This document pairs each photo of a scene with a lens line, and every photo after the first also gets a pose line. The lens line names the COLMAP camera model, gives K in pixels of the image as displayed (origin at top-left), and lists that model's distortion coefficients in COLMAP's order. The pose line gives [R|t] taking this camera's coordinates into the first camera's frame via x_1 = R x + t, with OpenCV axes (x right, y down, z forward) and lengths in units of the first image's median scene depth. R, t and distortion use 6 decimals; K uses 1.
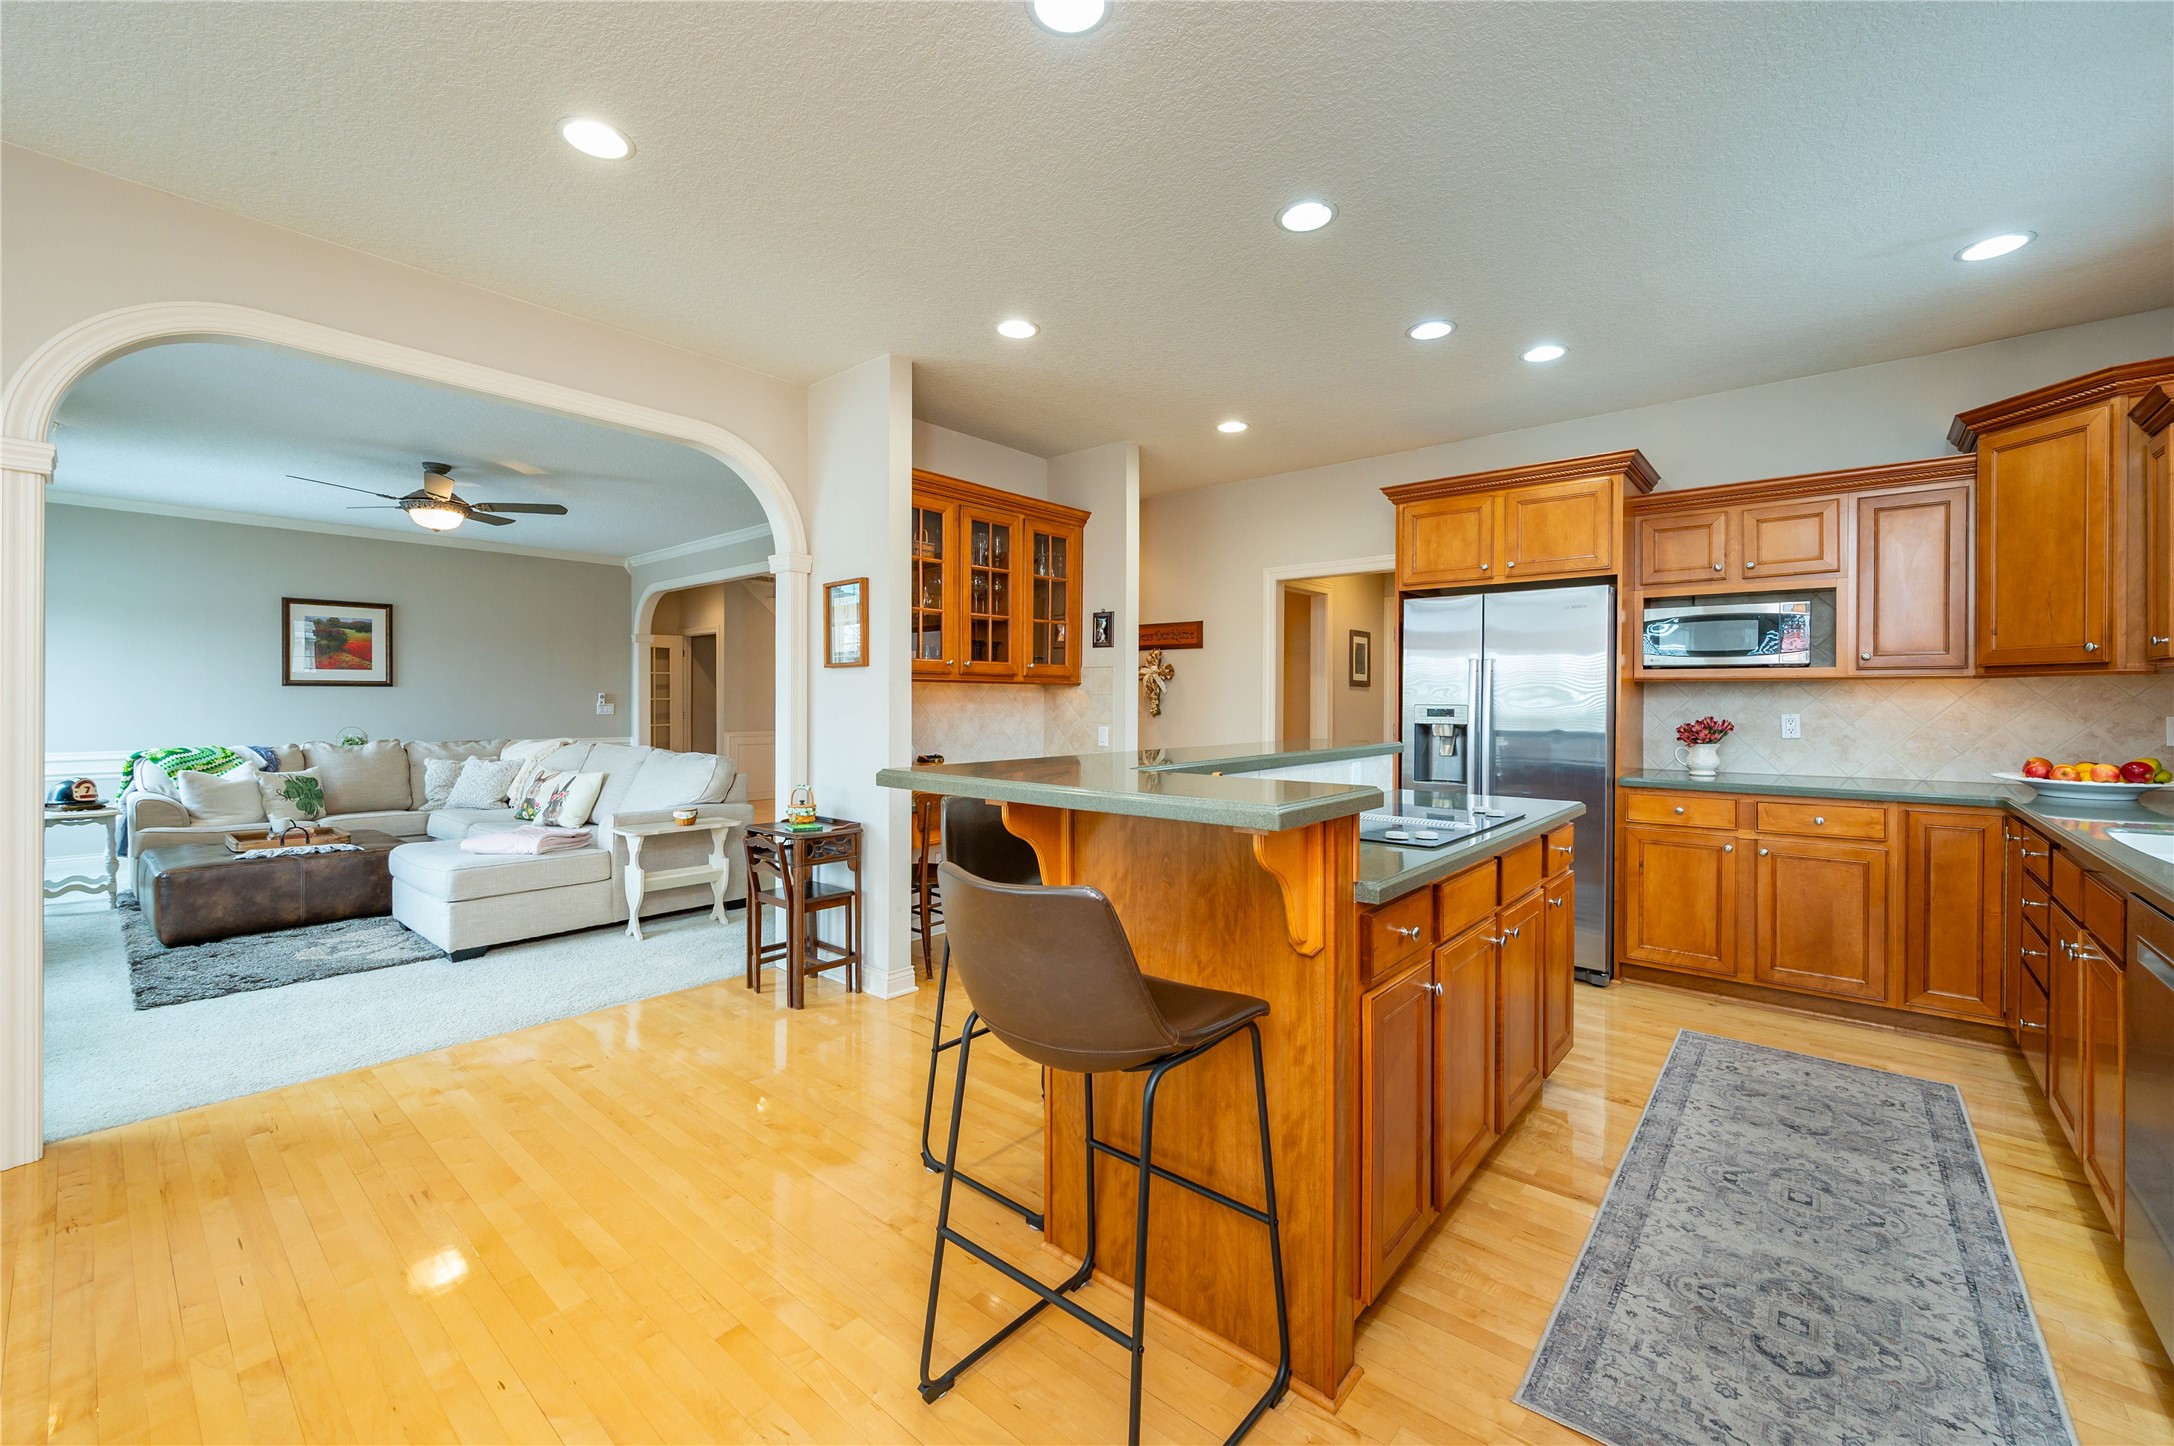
lens RADIAL K [[873.7, 0, 1091.6], [0, 873.7, 705.0], [0, 0, 1]] dist [-0.000841, 0.000097]
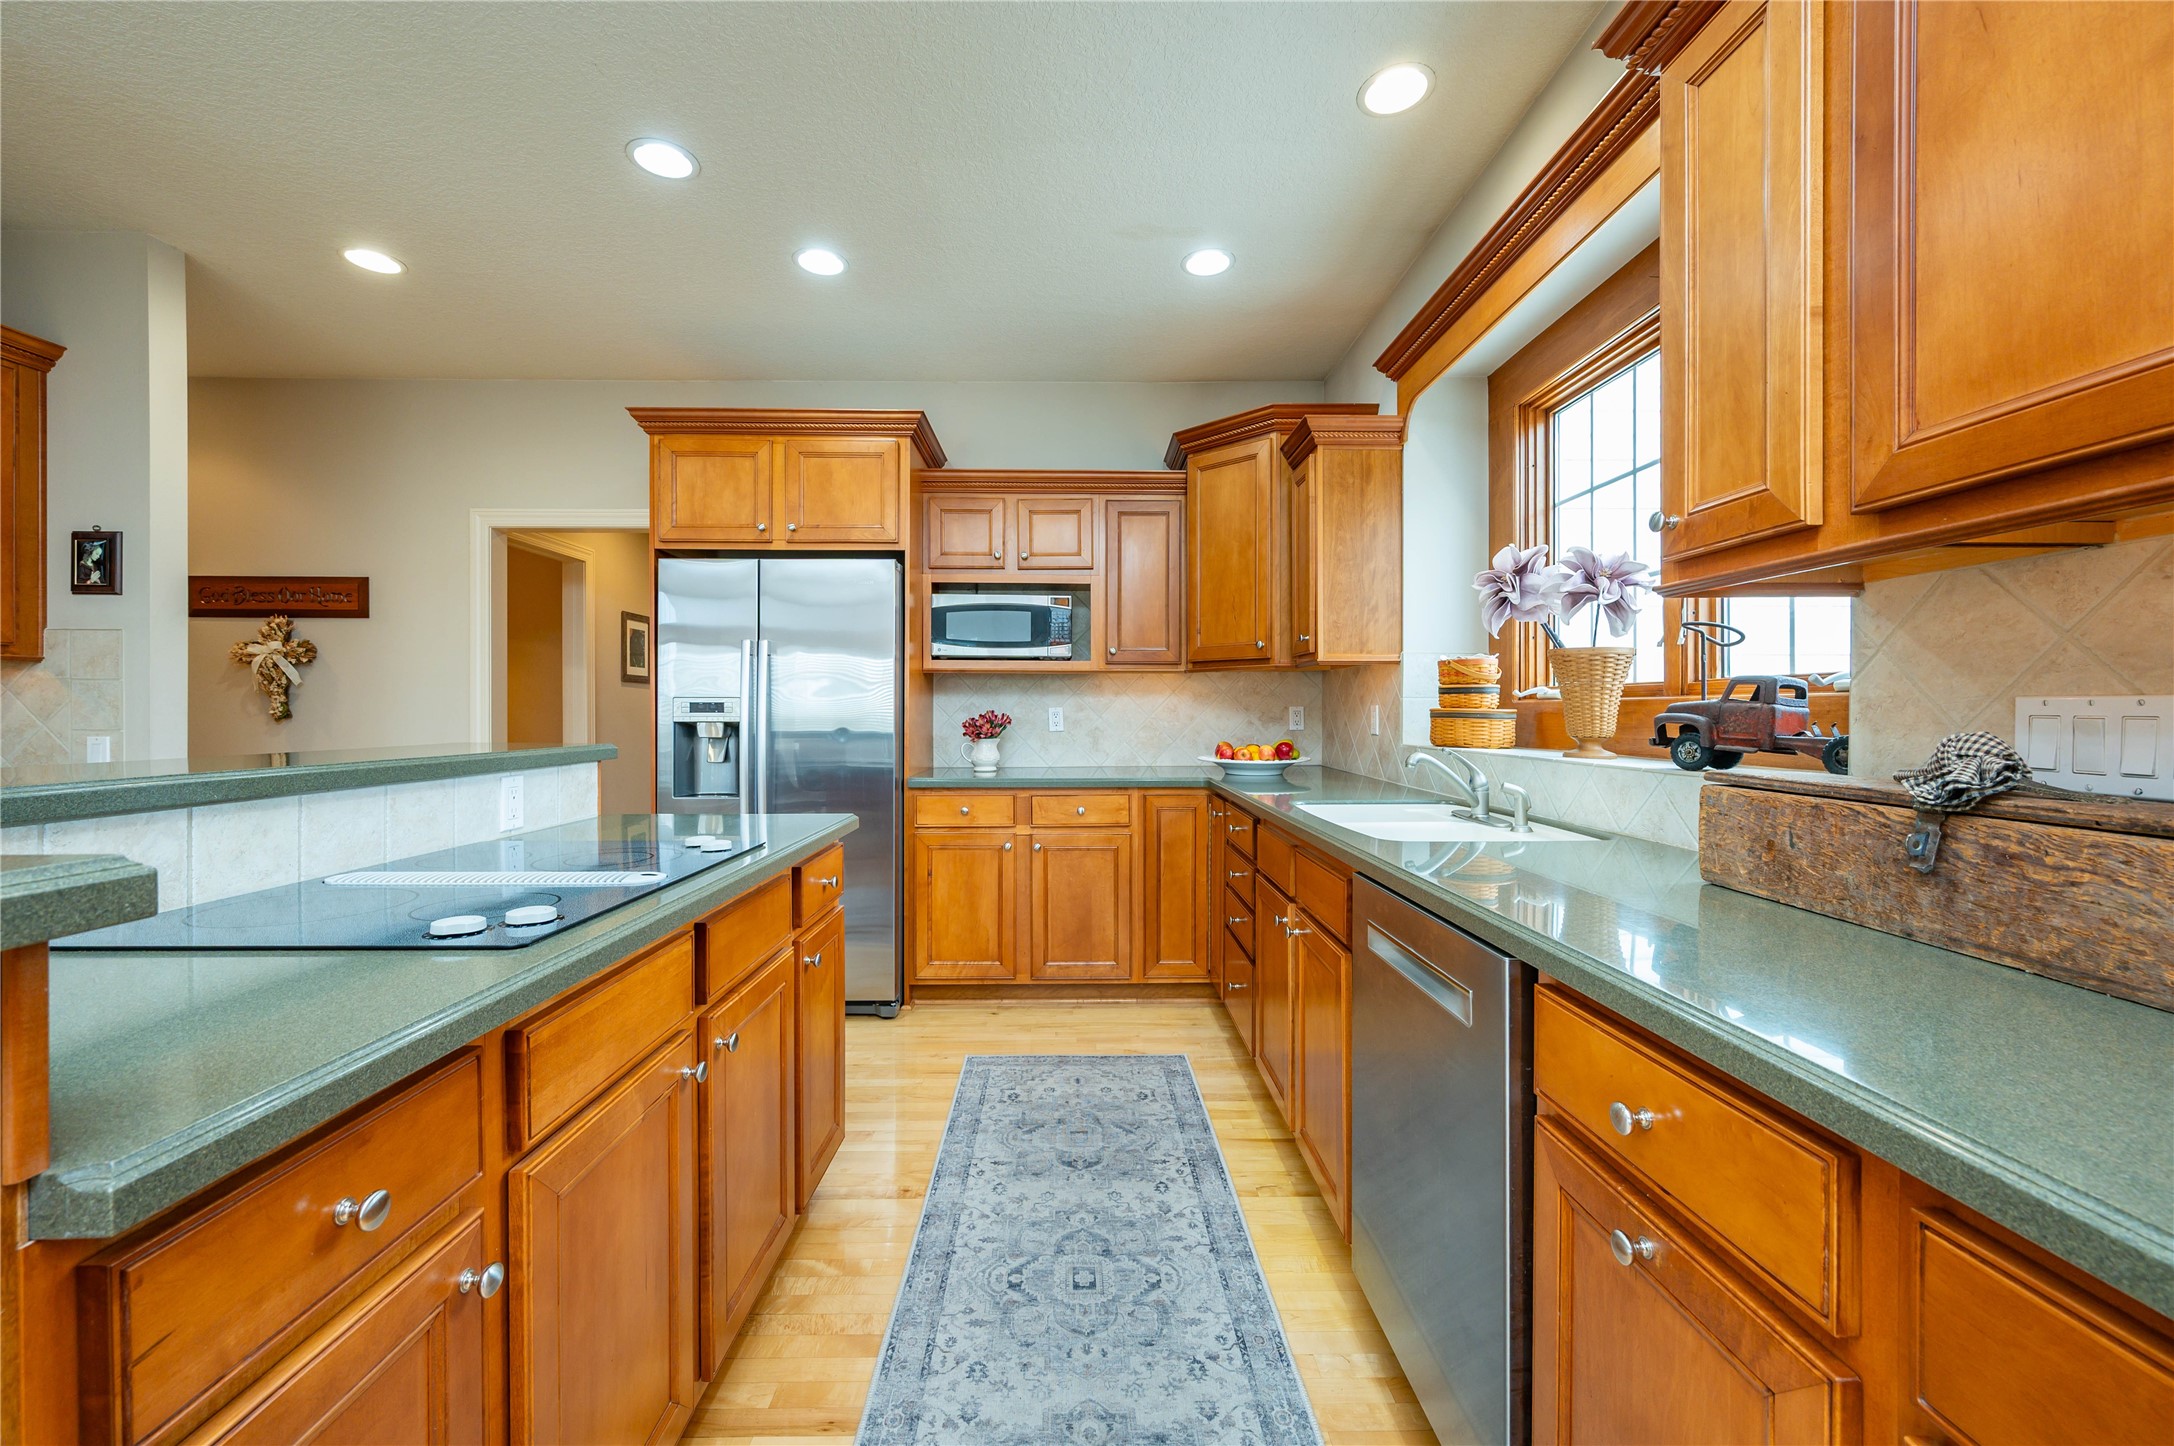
lens RADIAL K [[878.8, 0, 1090.3], [0, 878.8, 712.8], [0, 0, 1]] dist [-0.000482, 0.000022]
pose [[0.746904, -0.004484, 0.664917, 0.164333], [0.005859, 0.999983, 0.000162, 0.019113], [-0.664906, 0.003775, 0.746917, 0.230395]]
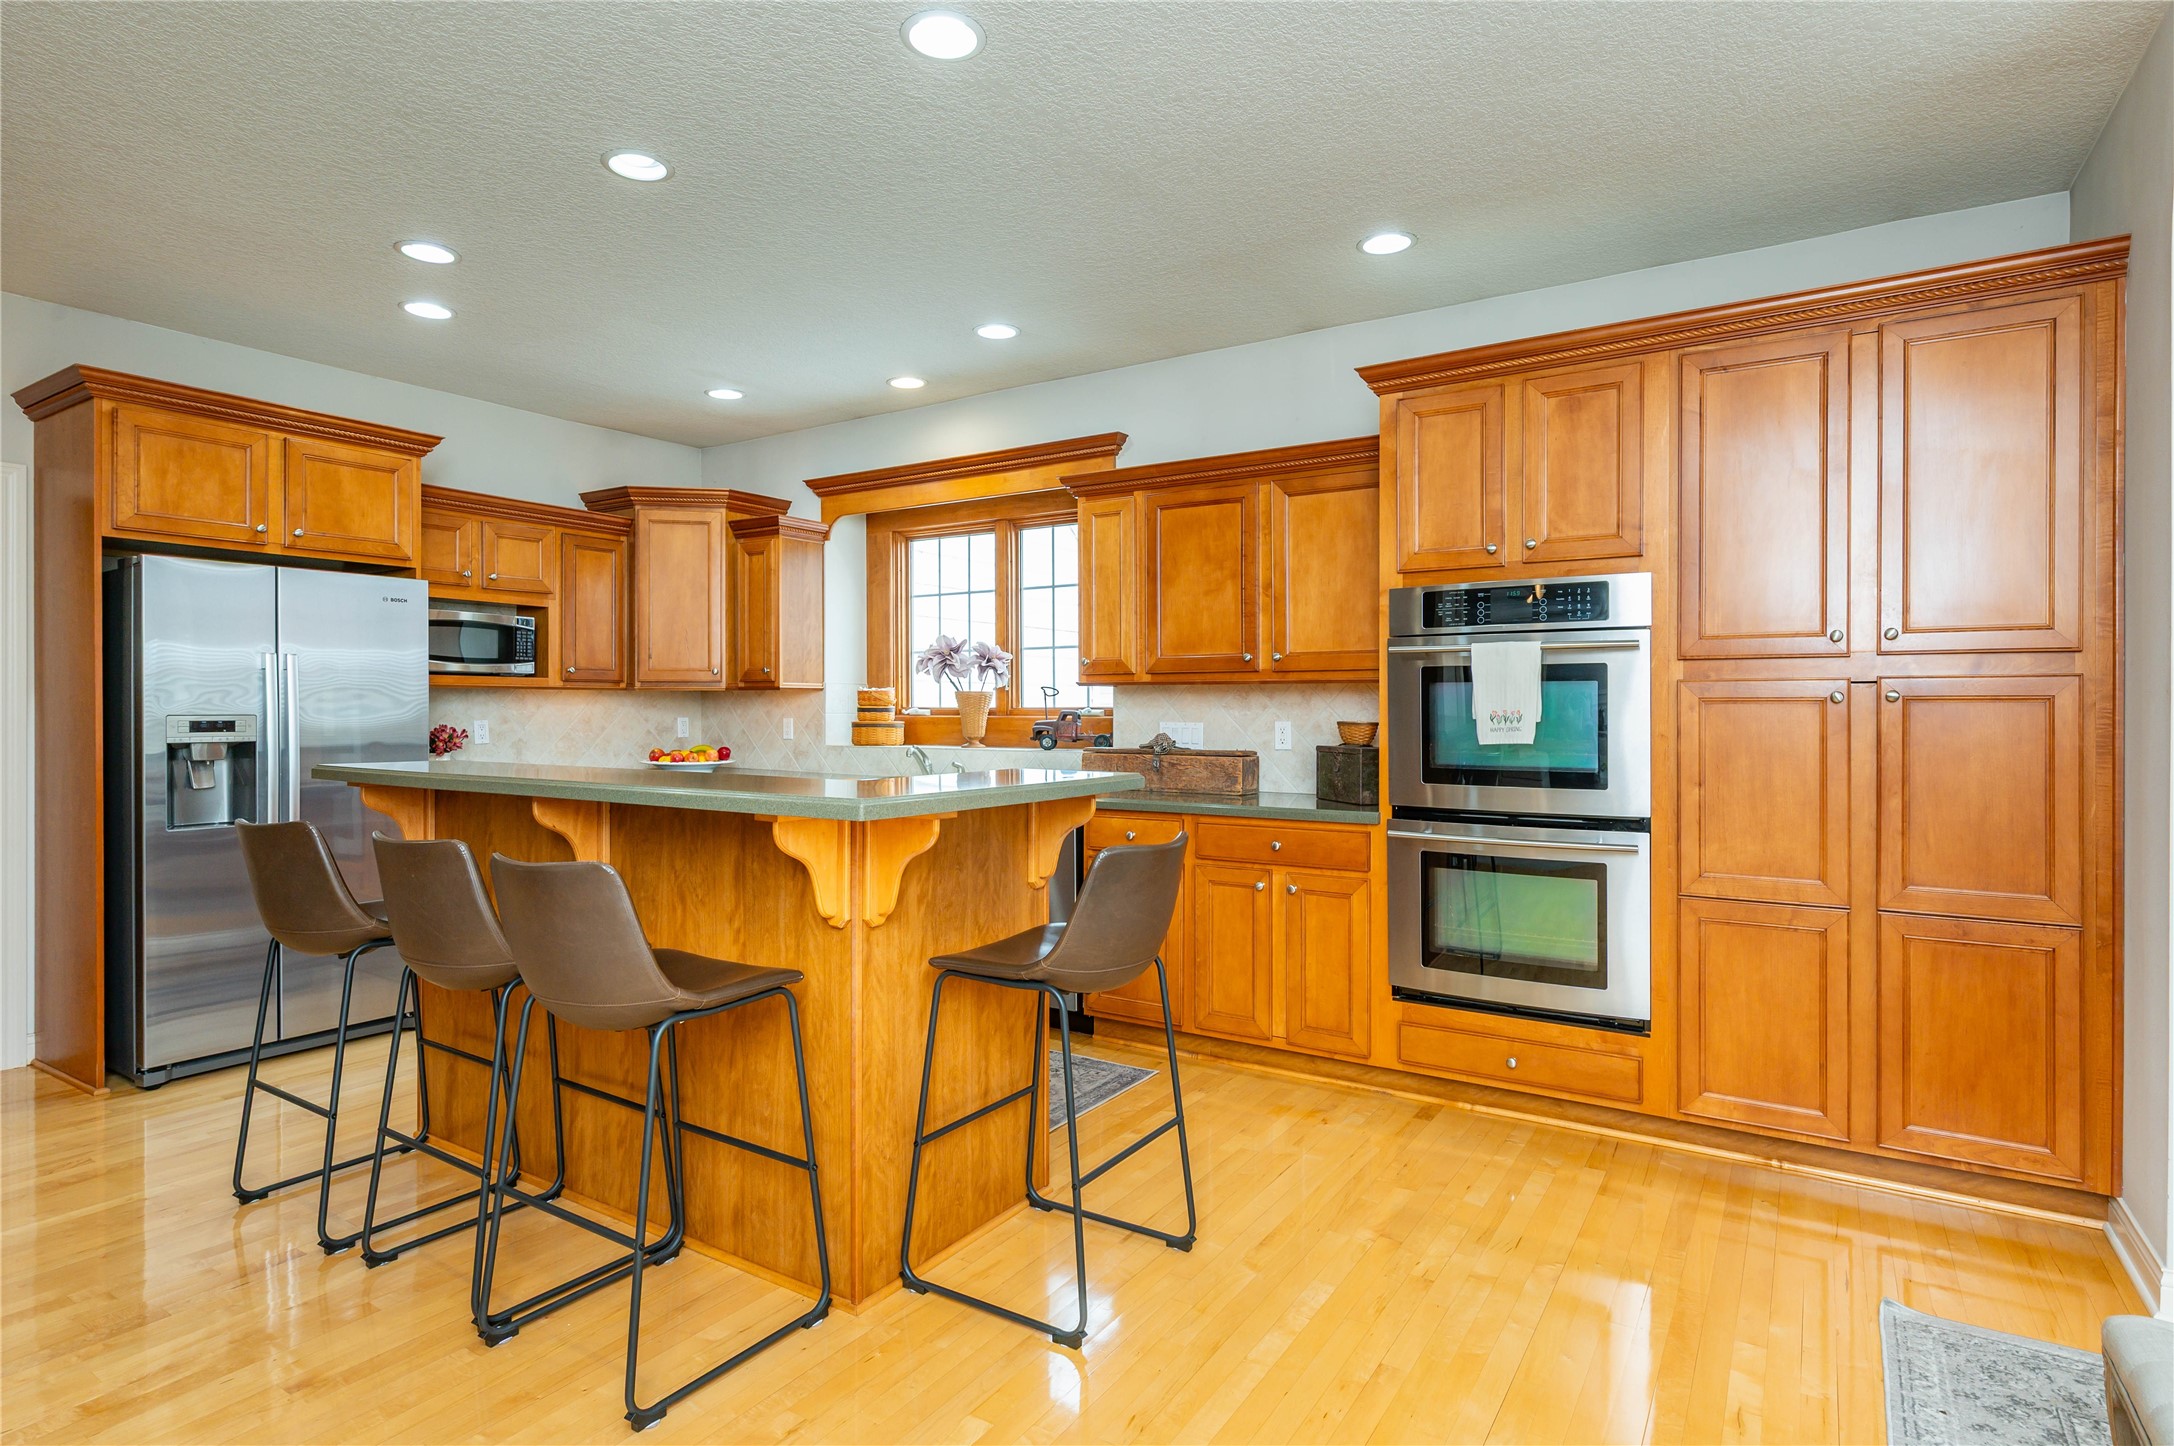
lens RADIAL K [[1118.0, 0, 1089.4], [0, 1118.0, 710.8], [0, 0, 1]] dist [0.002247, 0.000281]
pose [[-0.137008, -0.007124, 0.990544, -0.718833], [0.003661, 0.999964, 0.007699, -0.009650], [-0.990563, 0.004681, -0.136977, 0.525855]]
